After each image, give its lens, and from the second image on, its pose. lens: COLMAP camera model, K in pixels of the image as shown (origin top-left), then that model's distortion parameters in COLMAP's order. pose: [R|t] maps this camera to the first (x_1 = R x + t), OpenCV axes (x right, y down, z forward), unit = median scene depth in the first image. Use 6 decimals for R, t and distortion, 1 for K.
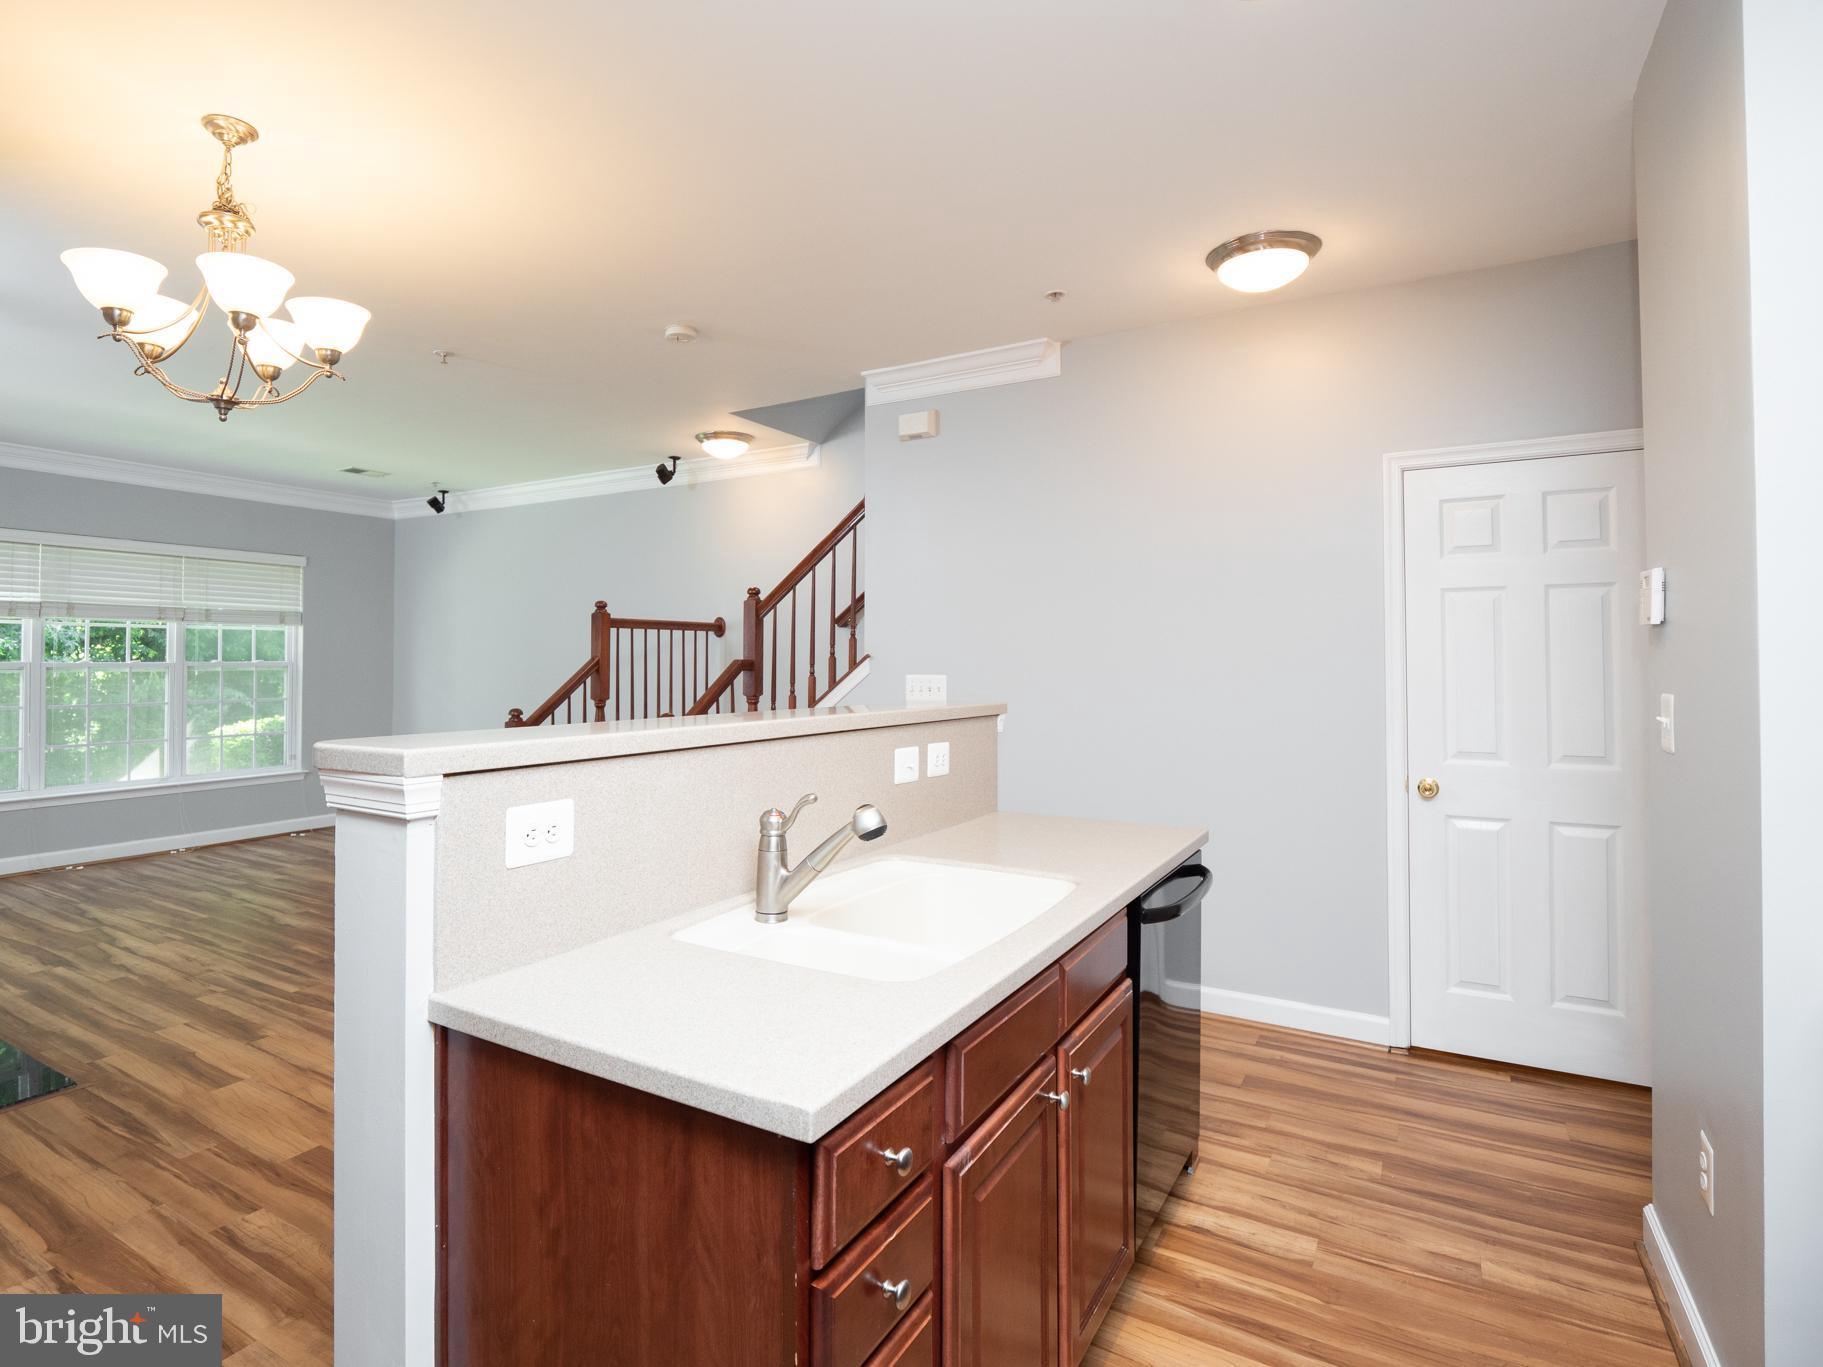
lens RADIAL K [[956.8, 0, 848.7], [0, 956.8, 644.0], [0, 0, 1]] dist [-0.020000, -0.001056]
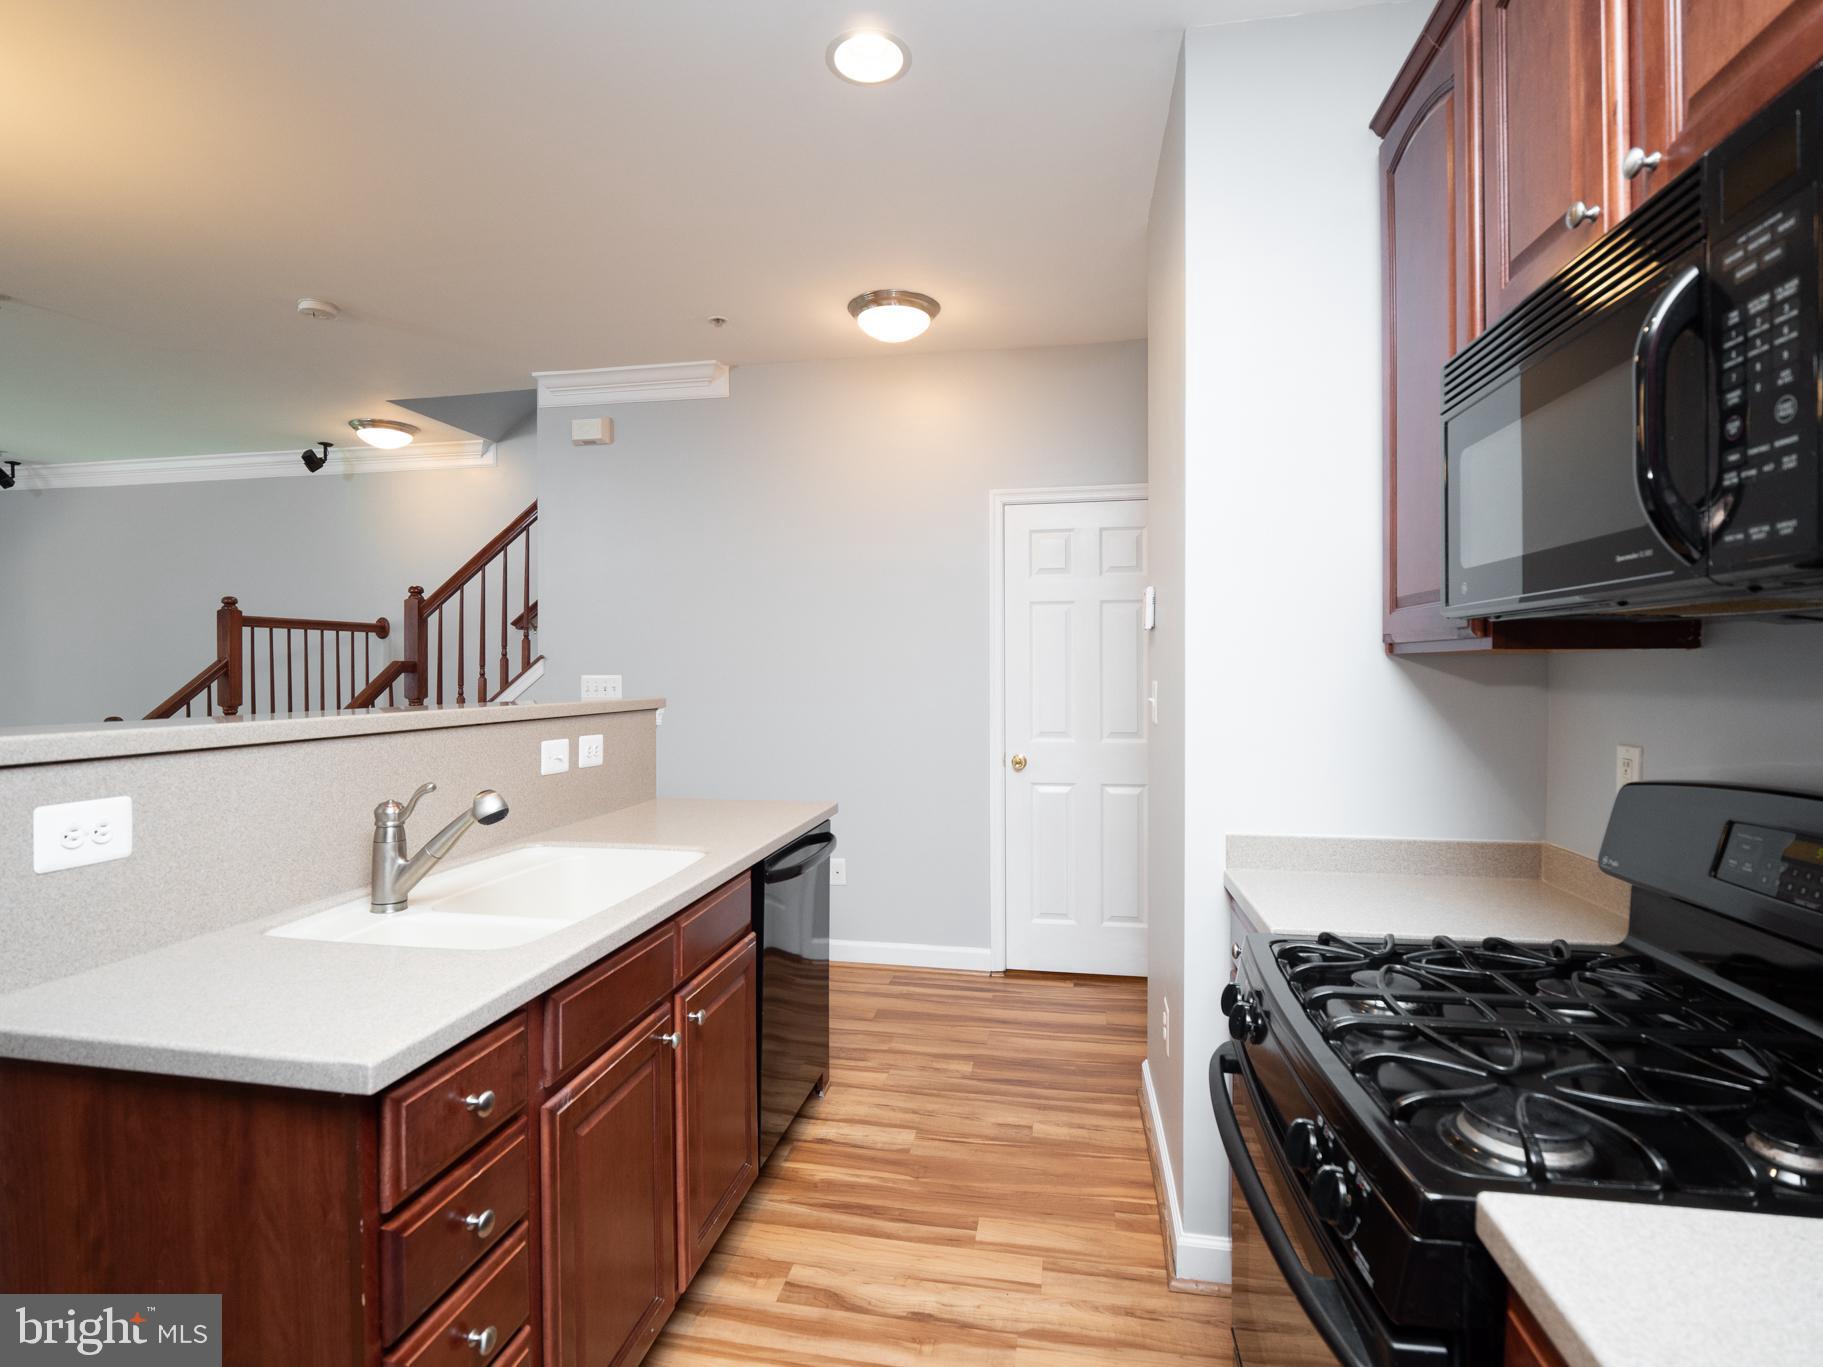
lens RADIAL K [[899.5, 0, 912.4], [0, 899.5, 678.6], [0, 0, 1]] dist [-0.009302, -0.006701]
pose [[0.928756, -0.007710, 0.370611, 0.048319], [-0.003669, 0.999544, 0.029988, 0.008494], [-0.370673, -0.029212, 0.928304, -0.042466]]
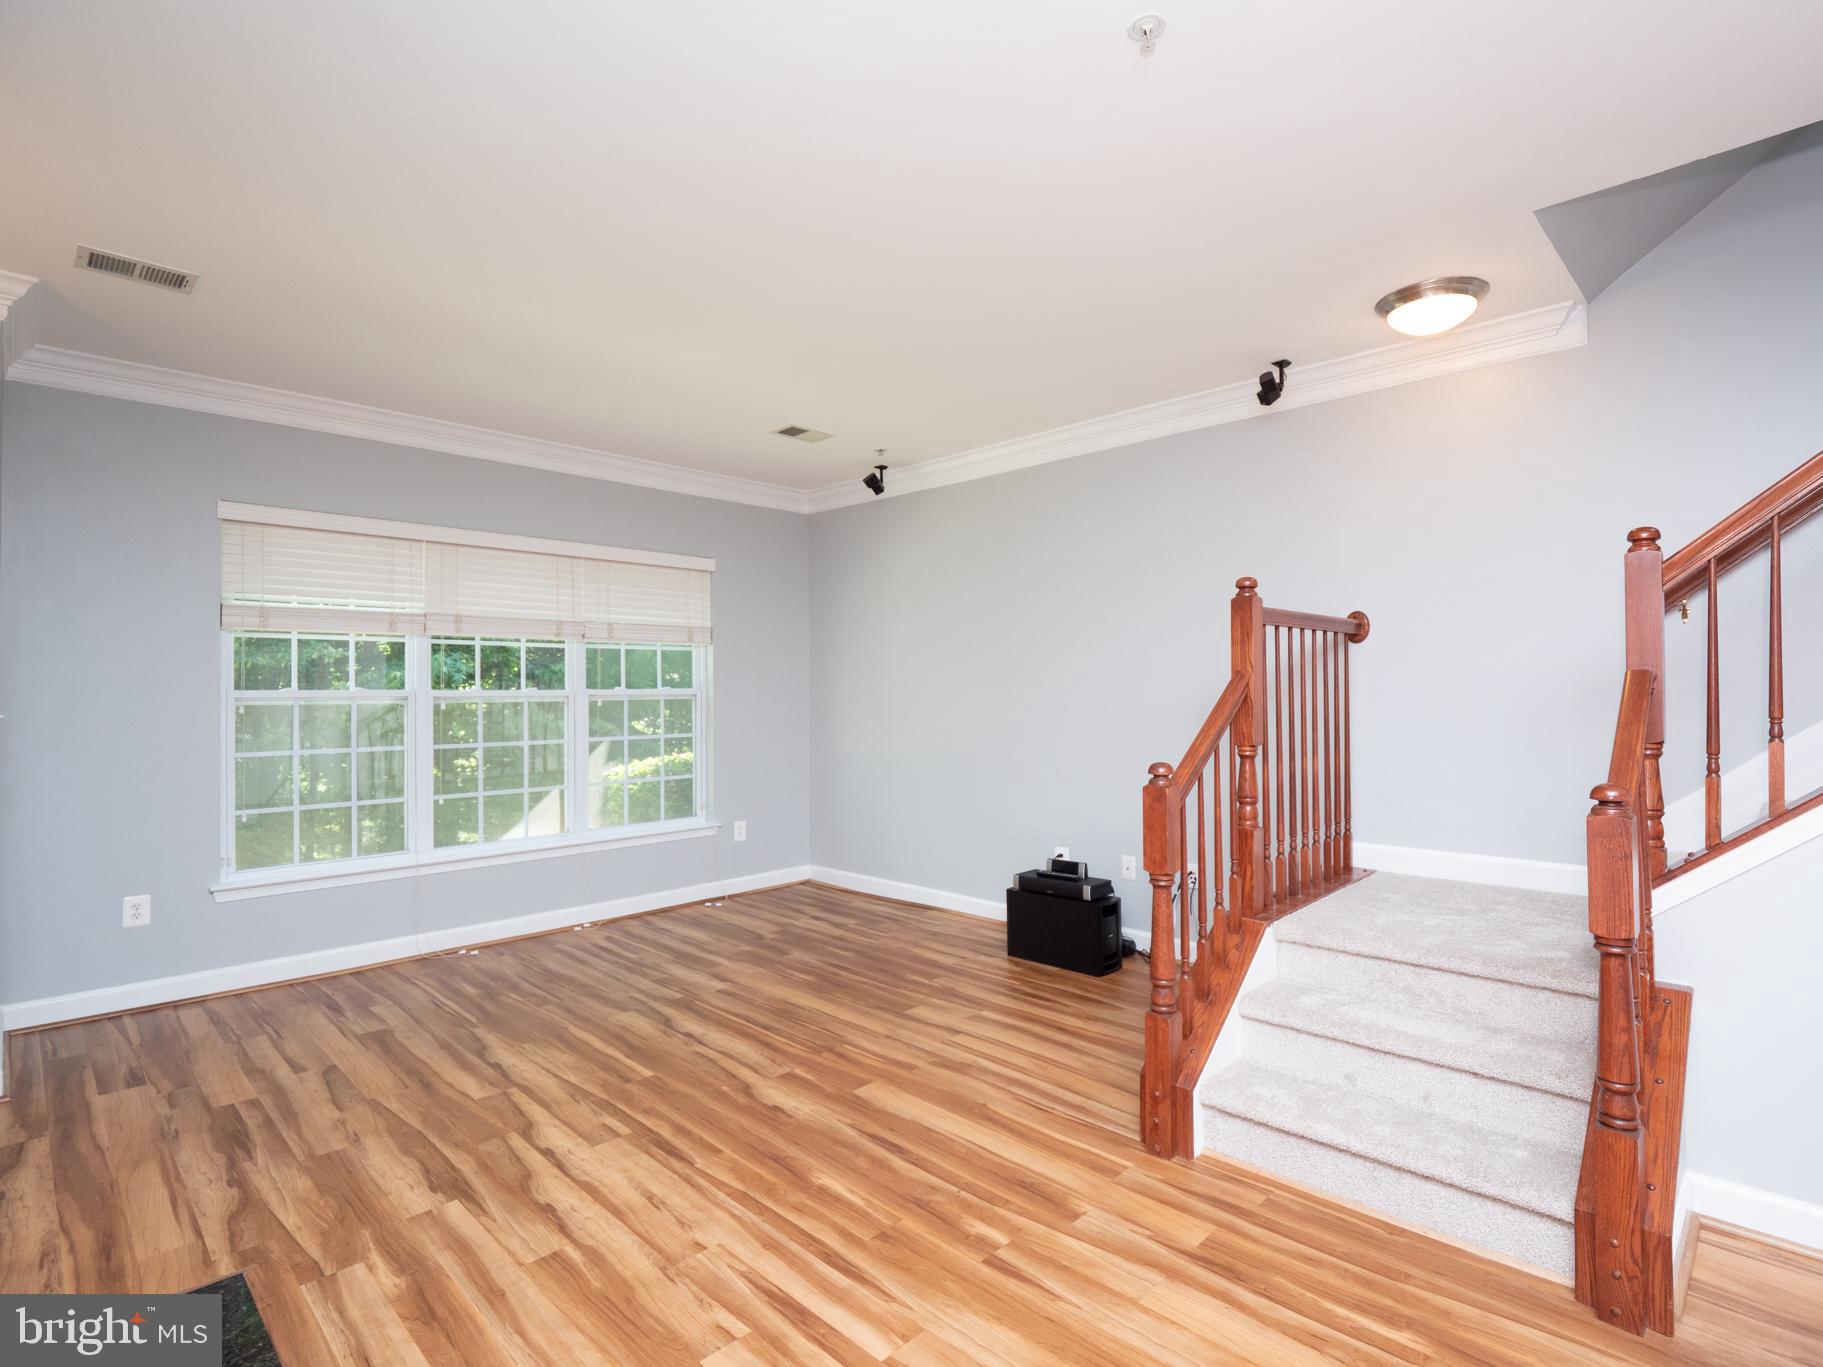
lens RADIAL K [[912.9, 0, 927.5], [0, 912.9, 680.5], [0, 0, 1]] dist [-0.021547, -0.000681]
pose [[0.977713, -0.009991, -0.209706, -0.603329], [0.011571, 0.999913, 0.006307, 0.023575], [0.209625, -0.008593, 0.977744, 0.724161]]
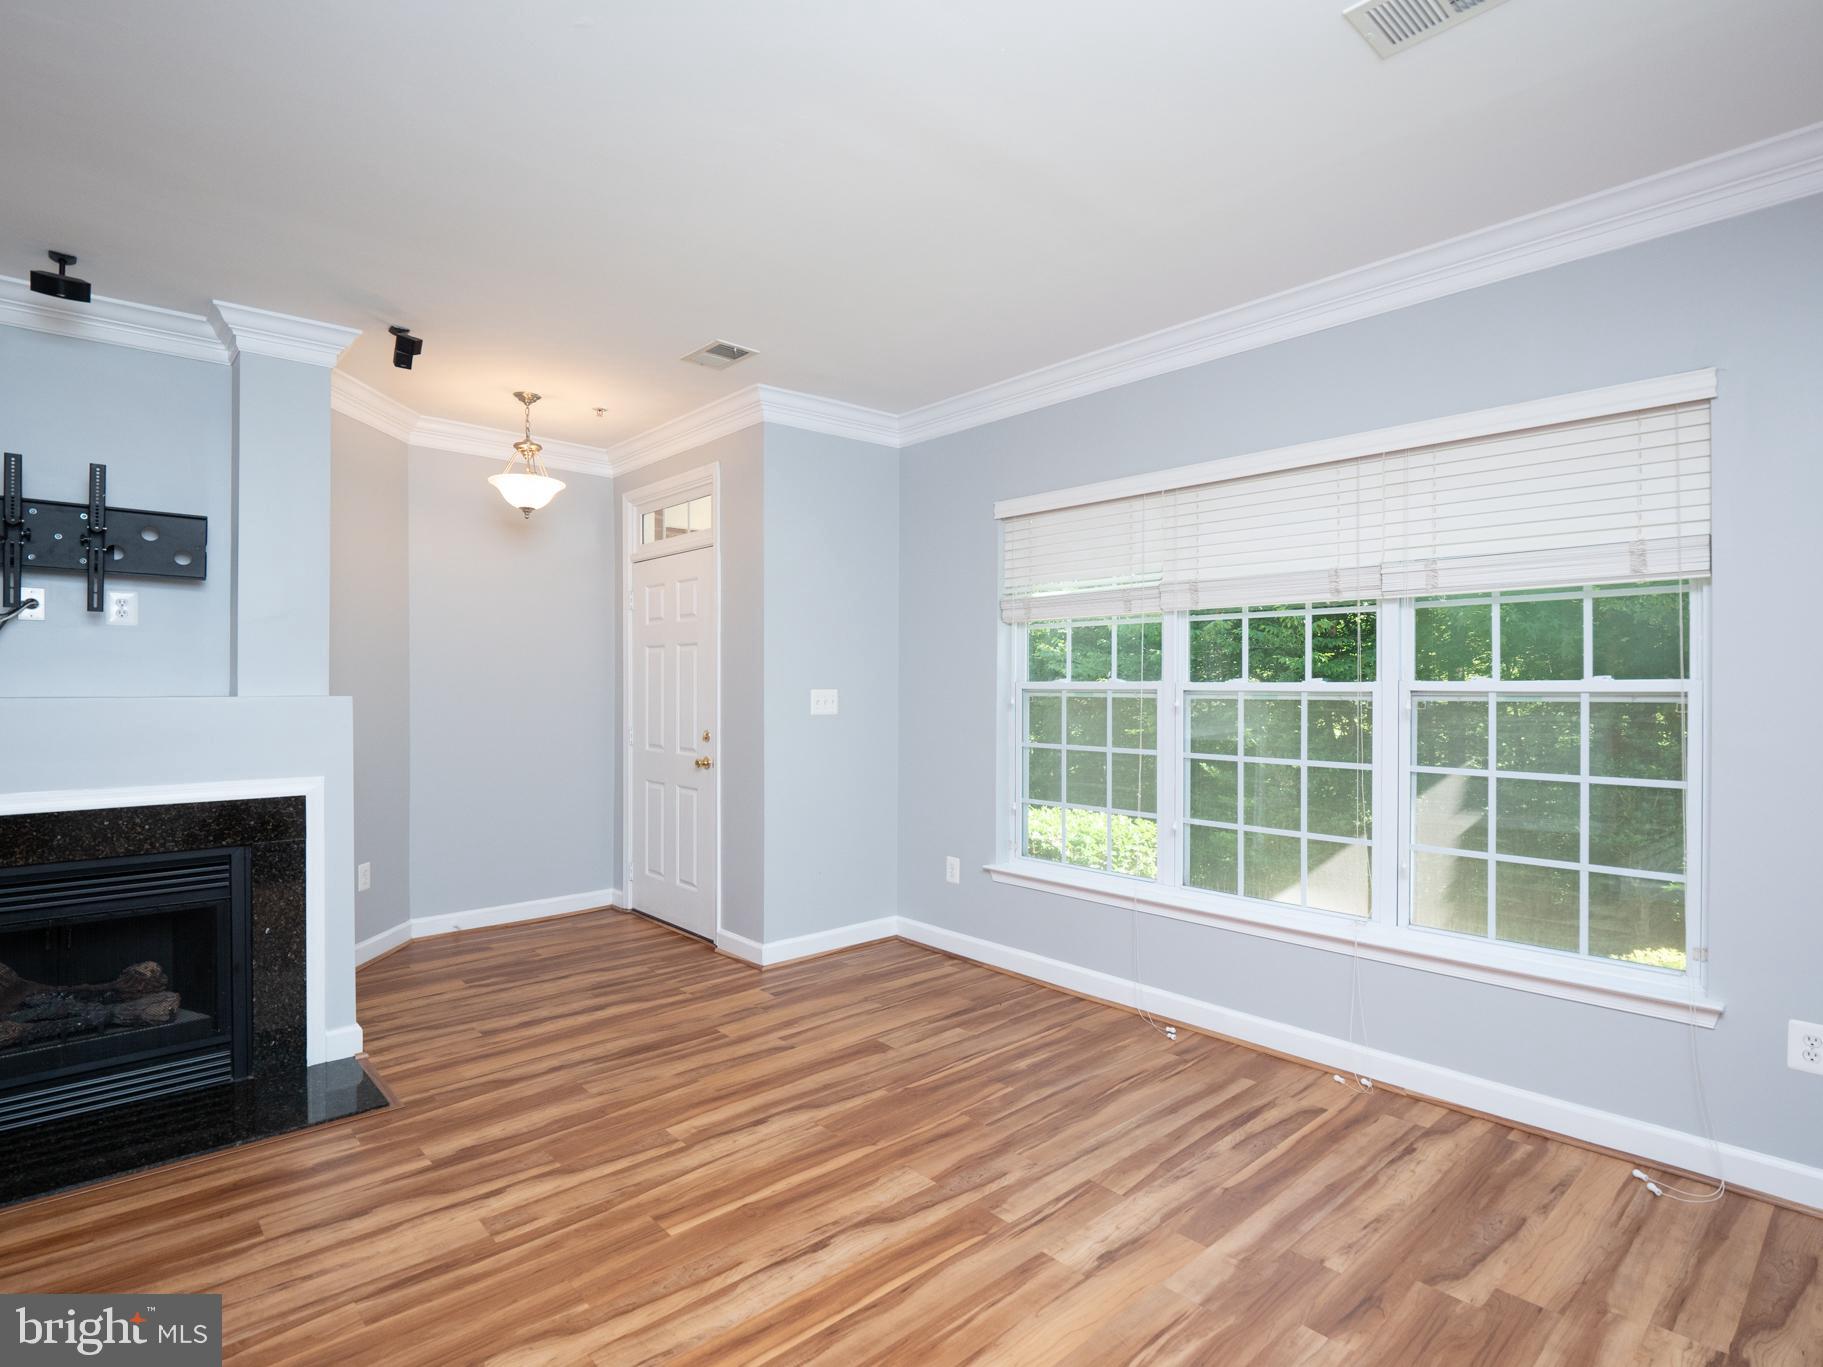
lens RADIAL K [[913.1, 0, 858.7], [0, 913.1, 686.7], [0, 0, 1]] dist [-0.009432, -0.001359]
pose [[-0.276345, 0.001728, -0.961057, -0.474320], [0.015574, 0.999875, -0.002680, 0.045065], [0.960932, -0.015708, -0.276338, 2.049291]]
